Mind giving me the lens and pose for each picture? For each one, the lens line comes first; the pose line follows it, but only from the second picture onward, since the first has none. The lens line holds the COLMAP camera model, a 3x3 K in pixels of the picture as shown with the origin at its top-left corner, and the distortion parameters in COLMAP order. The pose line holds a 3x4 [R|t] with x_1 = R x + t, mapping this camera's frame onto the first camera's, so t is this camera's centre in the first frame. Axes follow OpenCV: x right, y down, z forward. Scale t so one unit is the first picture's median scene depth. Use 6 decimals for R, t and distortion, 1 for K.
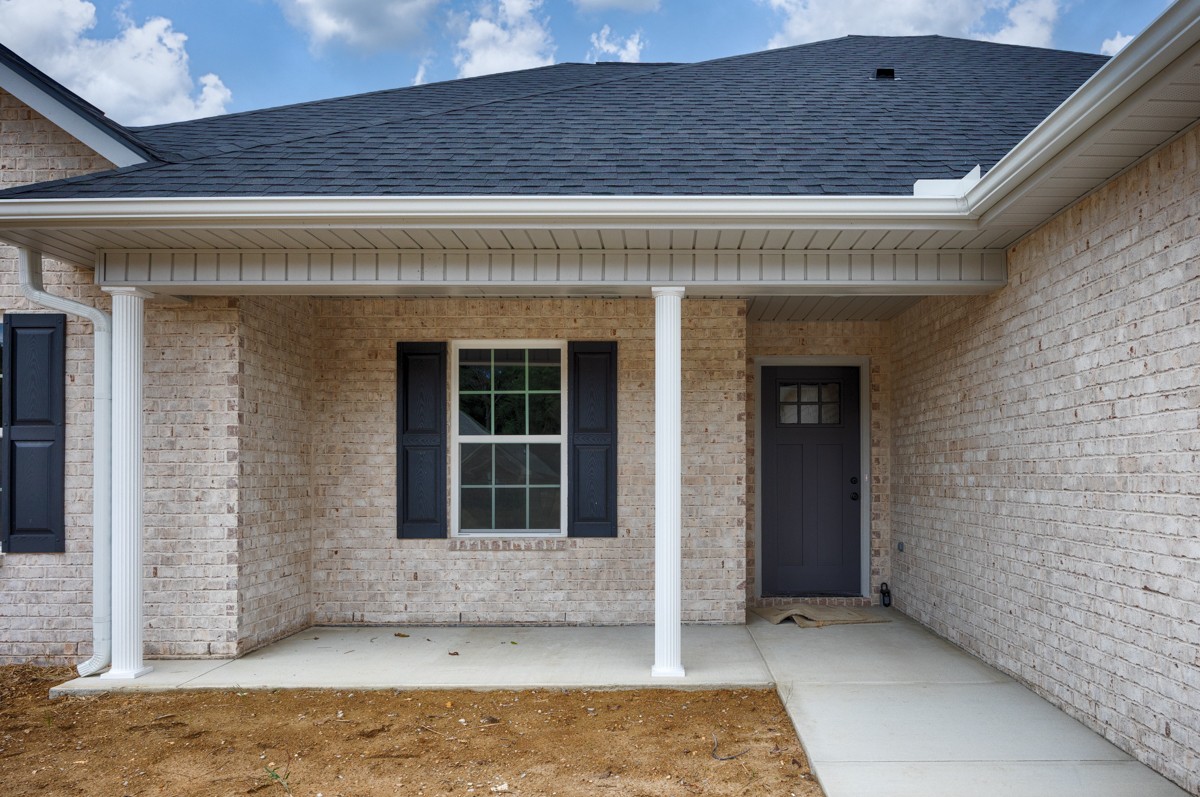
lens RADIAL K [[982.9, 0, 600.9], [0, 982.9, 471.5], [0, 0, 1]] dist [0.001233, -0.003778]
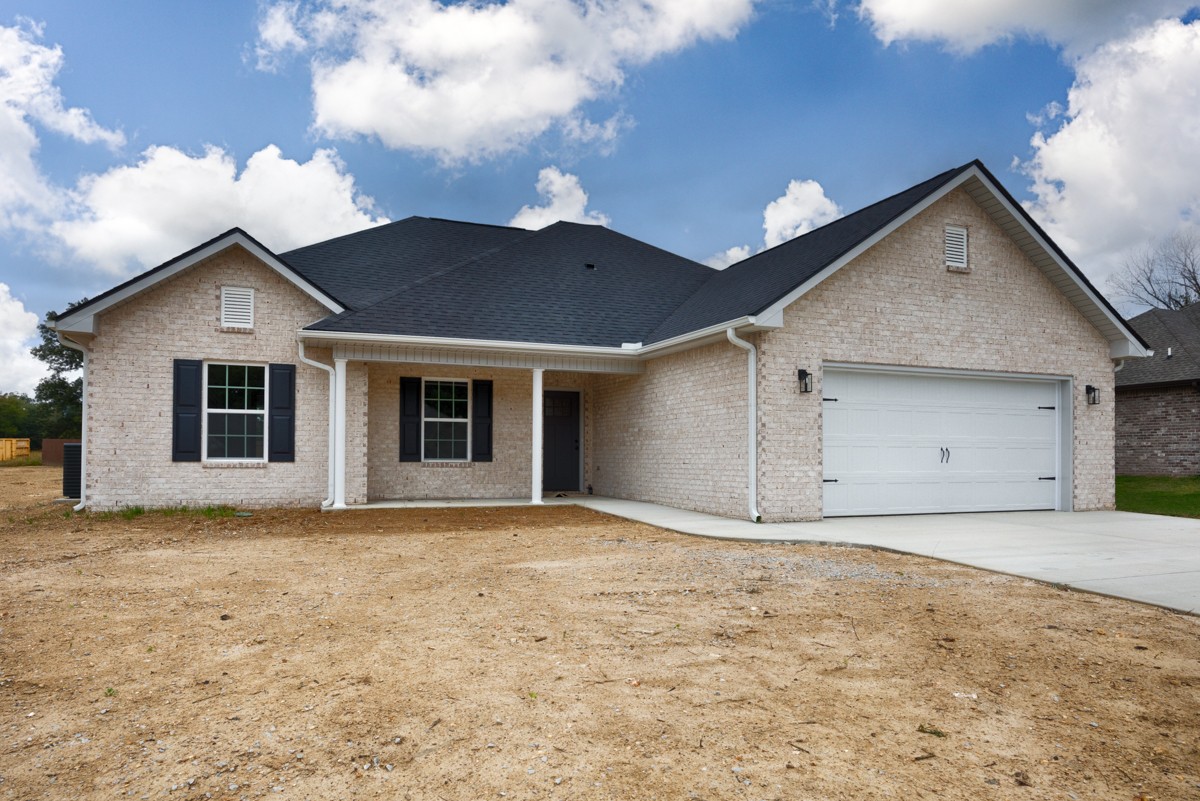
lens RADIAL K [[715.4, 0, 600.8], [0, 715.4, 419.4], [0, 0, 1]] dist [0.004885, 0.000597]
pose [[0.931106, 0.024370, 0.363934, -0.427543], [-0.010383, 0.999132, -0.040340, 0.035474], [-0.364601, 0.033782, 0.930551, -0.828308]]
